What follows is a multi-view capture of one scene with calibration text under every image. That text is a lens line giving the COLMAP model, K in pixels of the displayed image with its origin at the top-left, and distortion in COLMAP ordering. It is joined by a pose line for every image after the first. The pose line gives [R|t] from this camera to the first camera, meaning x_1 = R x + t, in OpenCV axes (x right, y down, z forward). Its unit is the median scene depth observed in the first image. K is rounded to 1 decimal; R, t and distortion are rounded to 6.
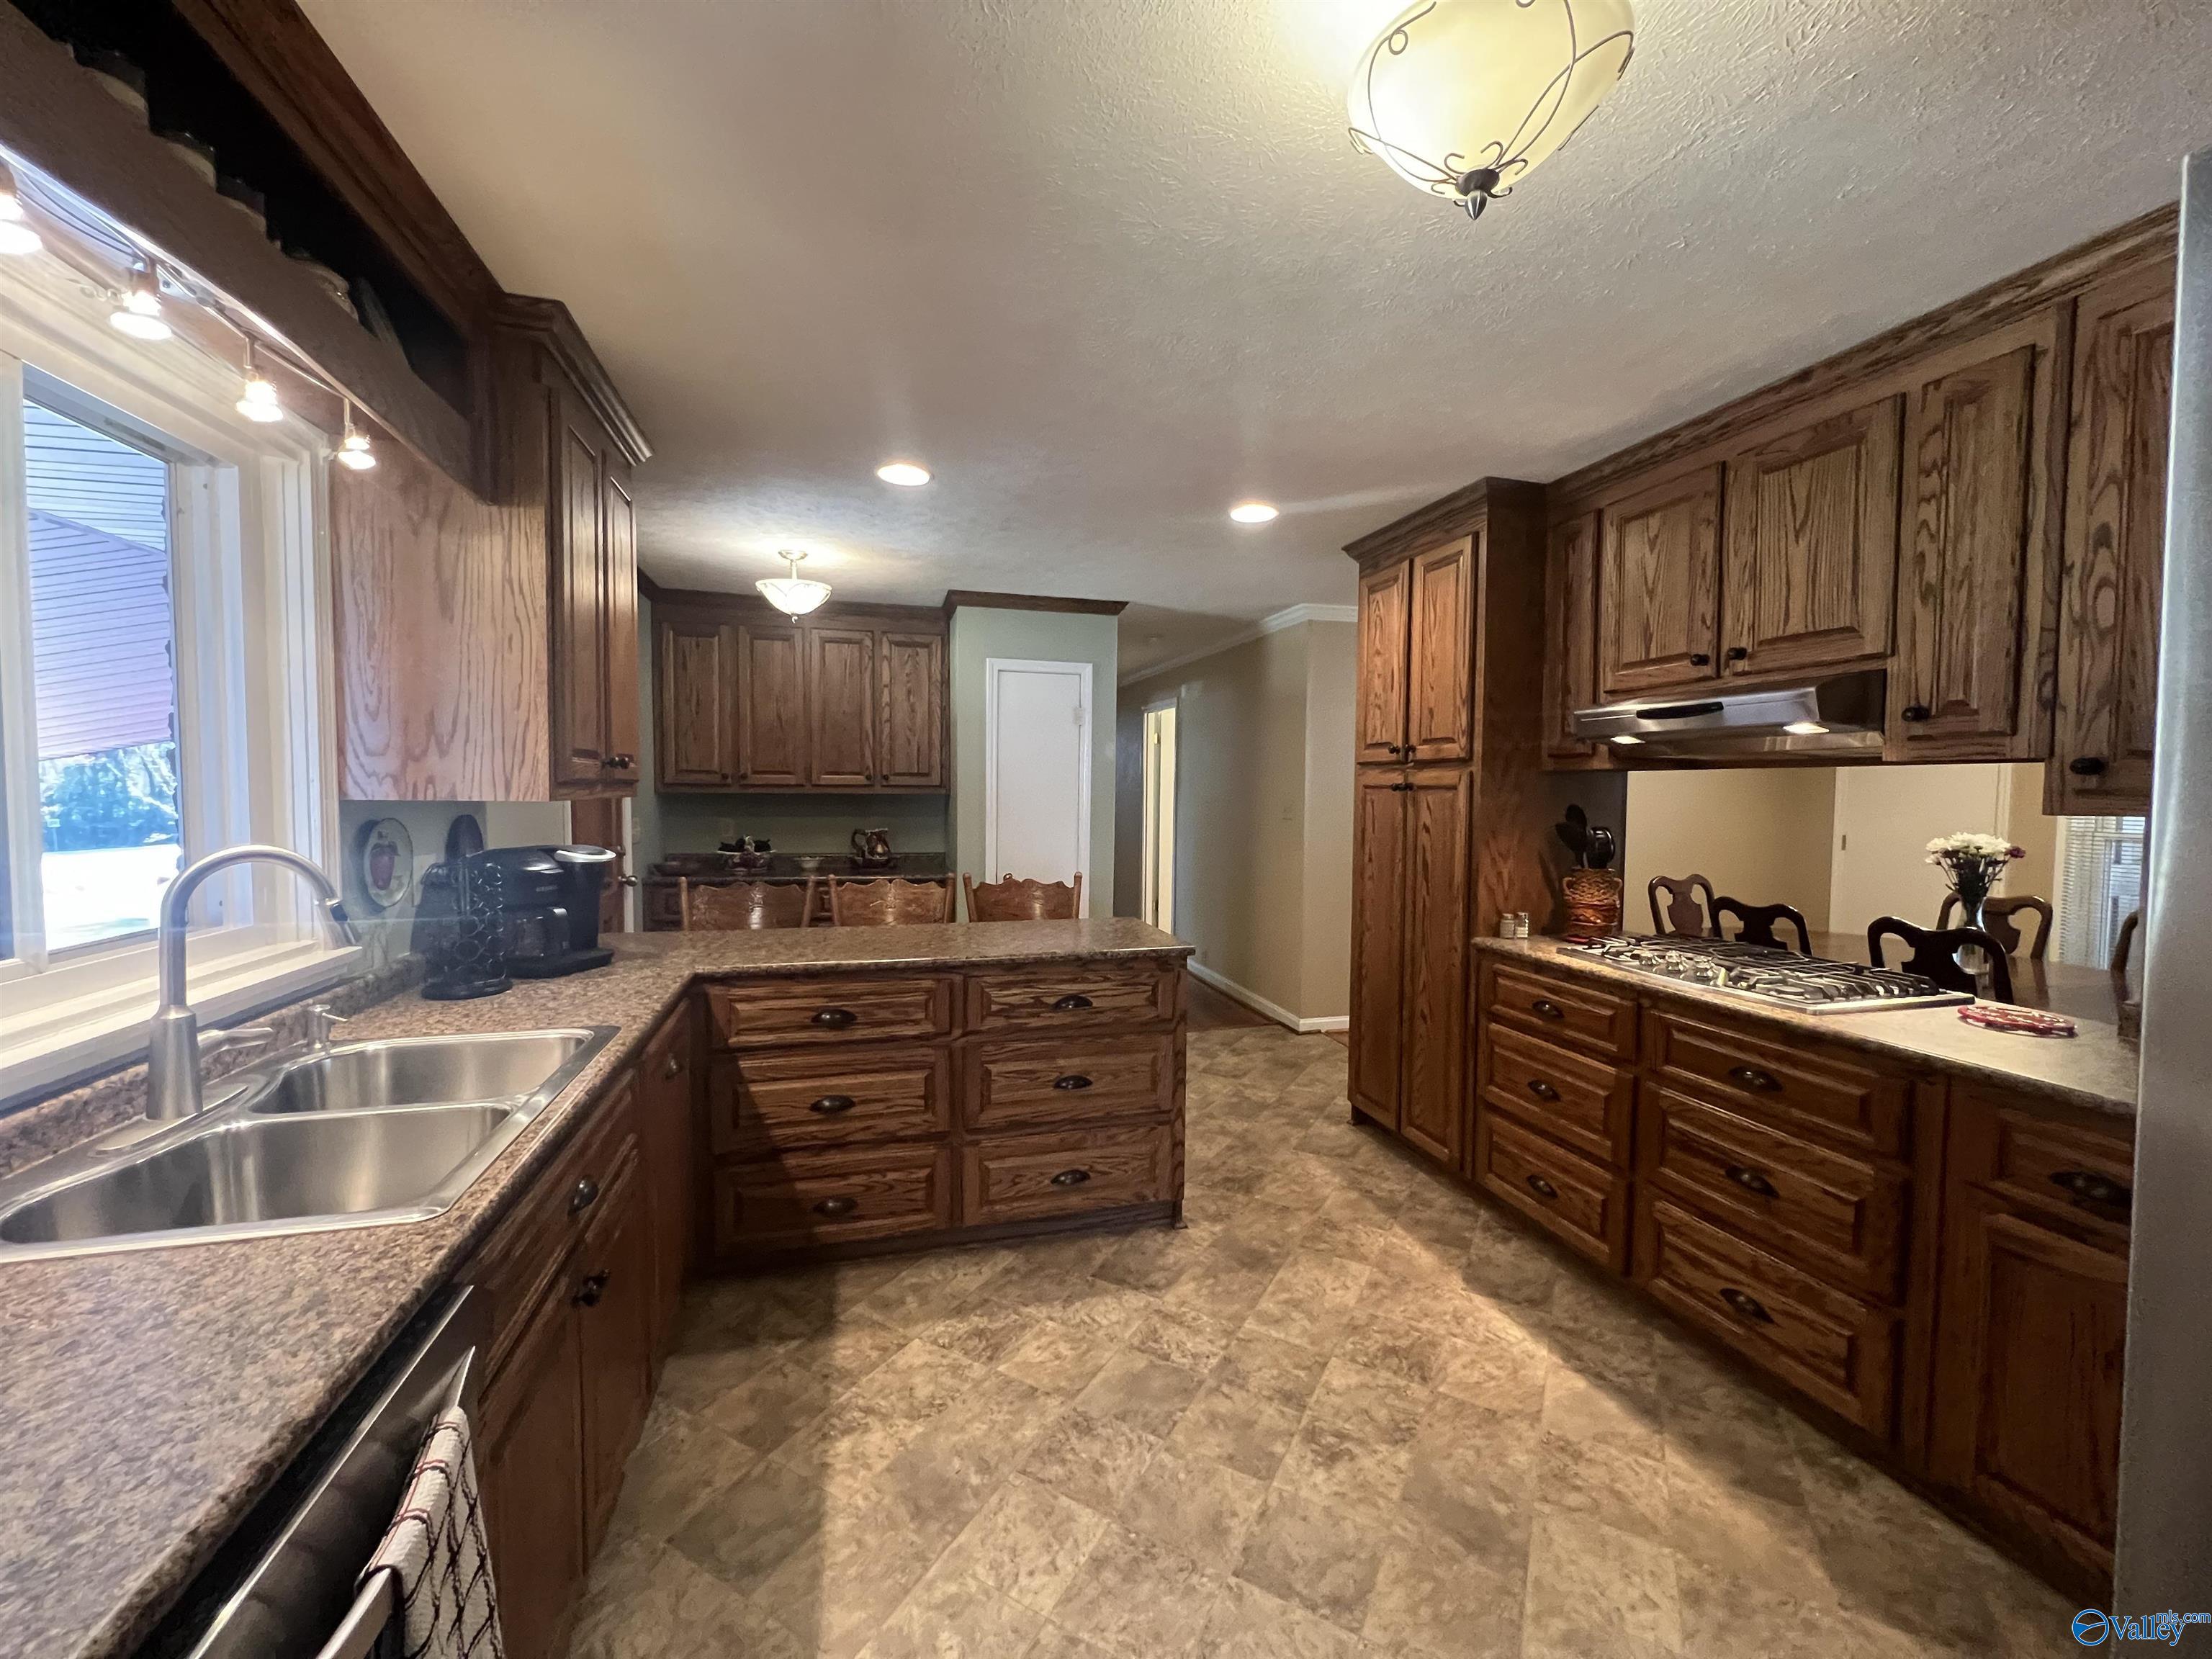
lens RADIAL K [[880.1, 0, 1098.8], [0, 880.1, 824.6], [0, 0, 1]] dist [0.001556, 0.000065]
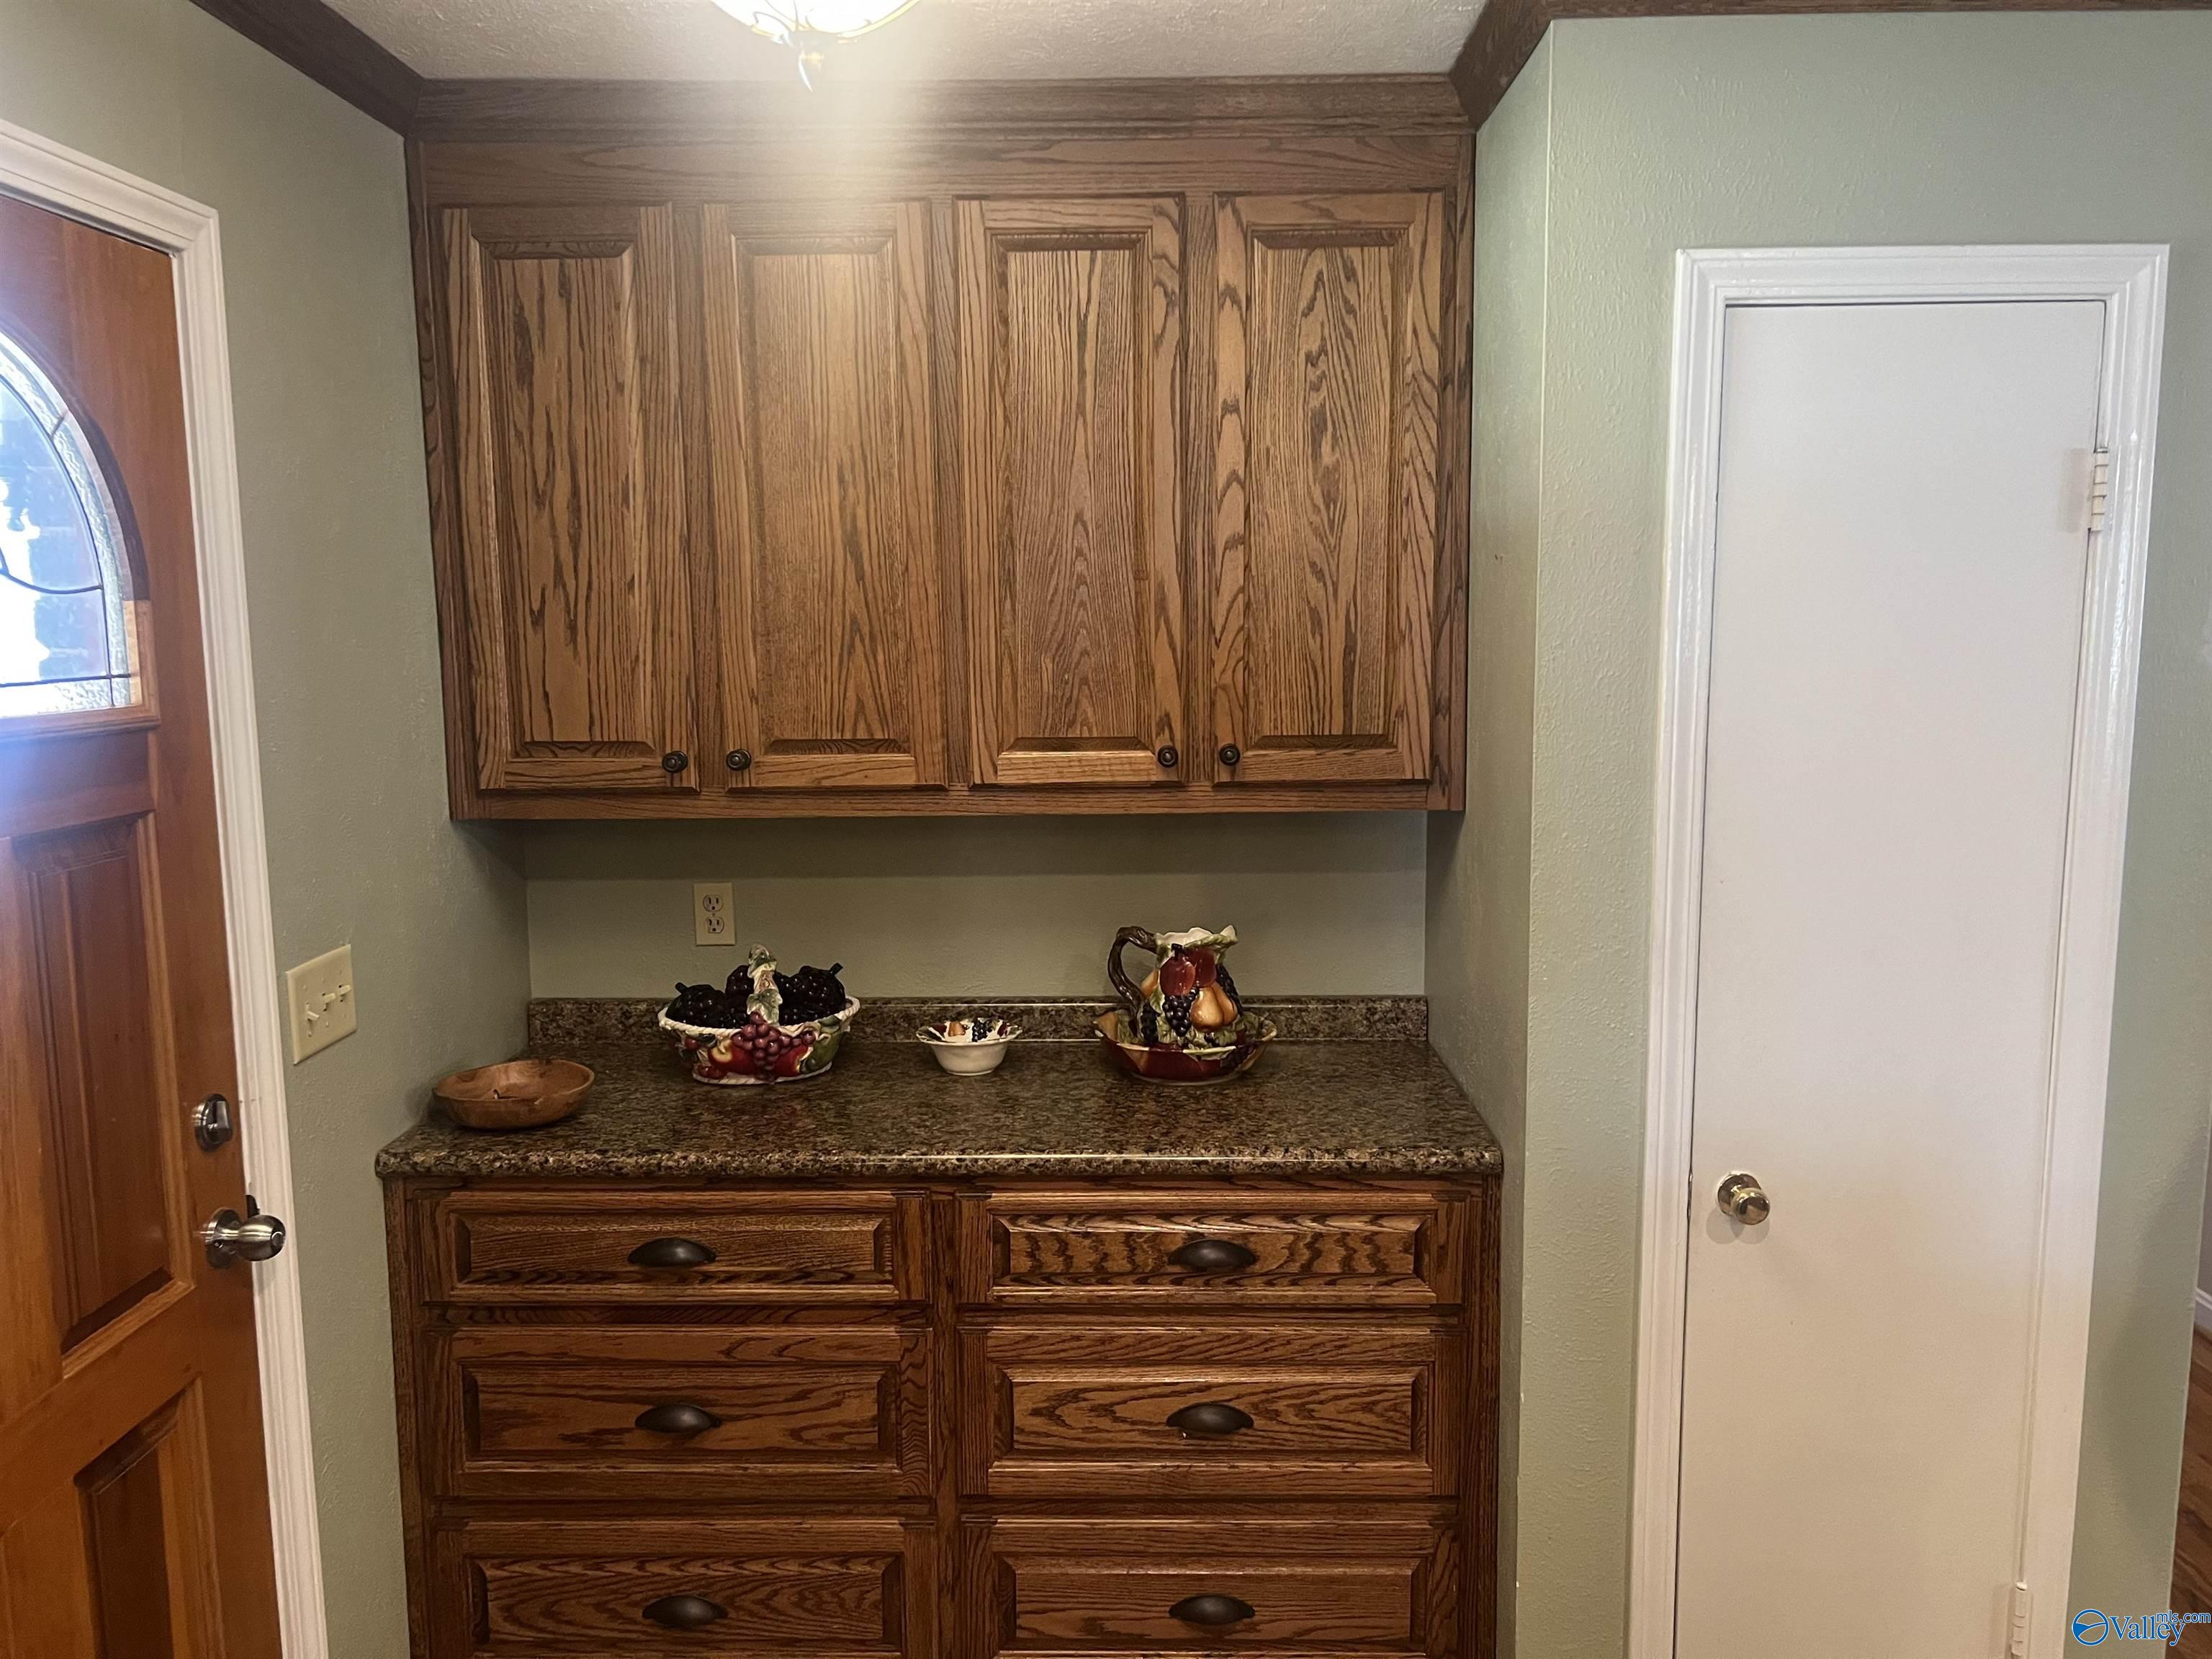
lens RADIAL K [[1658.3, 0, 1111.6], [0, 1658.3, 836.8], [0, 0, 1]] dist [0.065055, -0.067079]
pose [[0.960596, 0.018538, -0.277329, -0.135996], [0.006627, 0.995962, 0.089527, -0.074652], [0.277869, -0.087837, 0.956595, 0.504385]]
